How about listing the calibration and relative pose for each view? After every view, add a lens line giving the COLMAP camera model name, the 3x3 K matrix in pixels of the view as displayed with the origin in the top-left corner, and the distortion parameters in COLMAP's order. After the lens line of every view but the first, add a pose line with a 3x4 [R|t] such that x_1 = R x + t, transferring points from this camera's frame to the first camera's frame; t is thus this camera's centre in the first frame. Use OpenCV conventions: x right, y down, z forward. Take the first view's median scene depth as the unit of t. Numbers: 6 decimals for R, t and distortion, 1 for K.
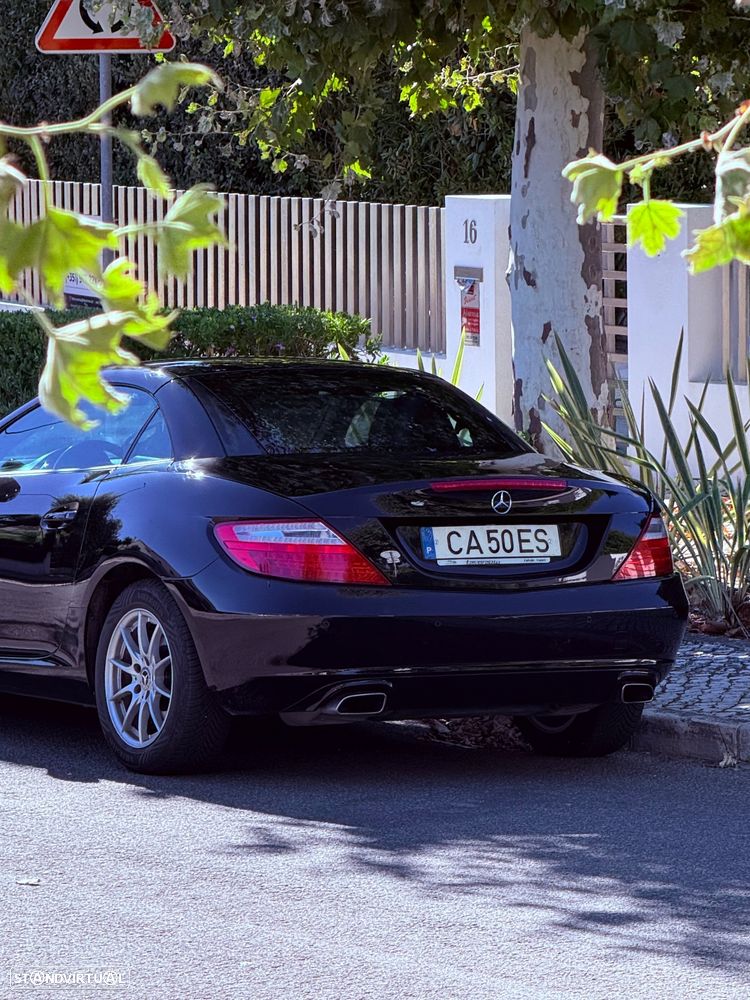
lens RADIAL K [[6751.2, 0, 375.0], [0, 6751.2, 500.0], [0, 0, 1]] dist [0.437009, 21.049634]
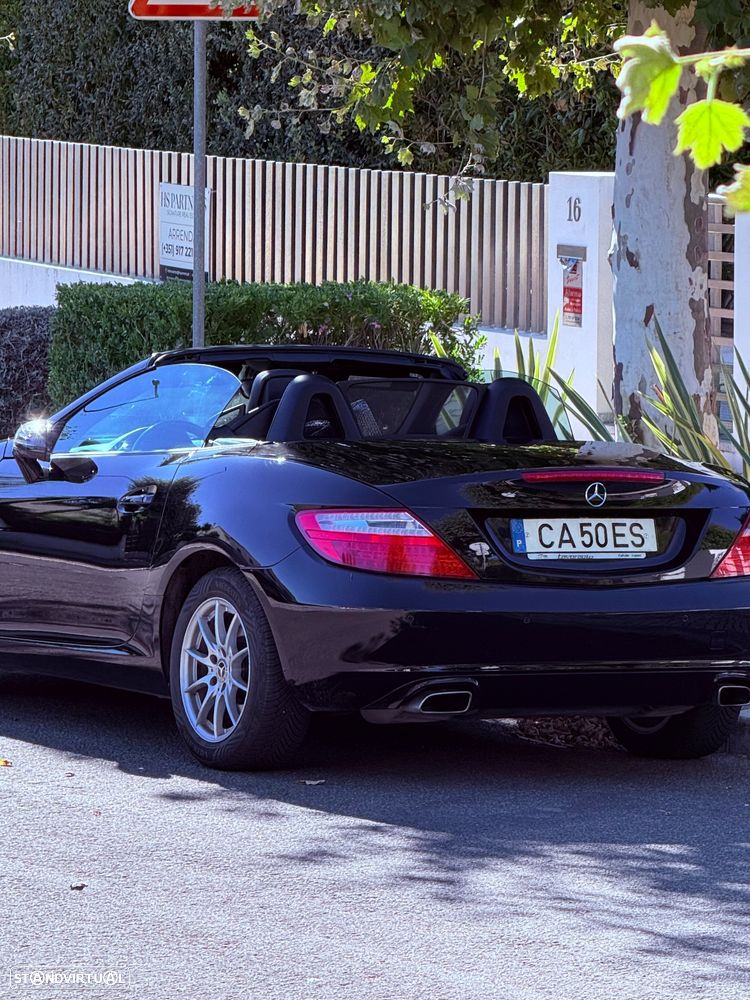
lens RADIAL K [[5770.0, 0, 375.0], [0, 5770.0, 500.0], [0, 0, 1]] dist [0.274747, 5.372952]
pose [[0.999413, 0.018844, -0.028616, 0.010804], [-0.018443, 0.999729, 0.014195, -0.009848], [0.028876, -0.013659, 0.999490, 0.178893]]
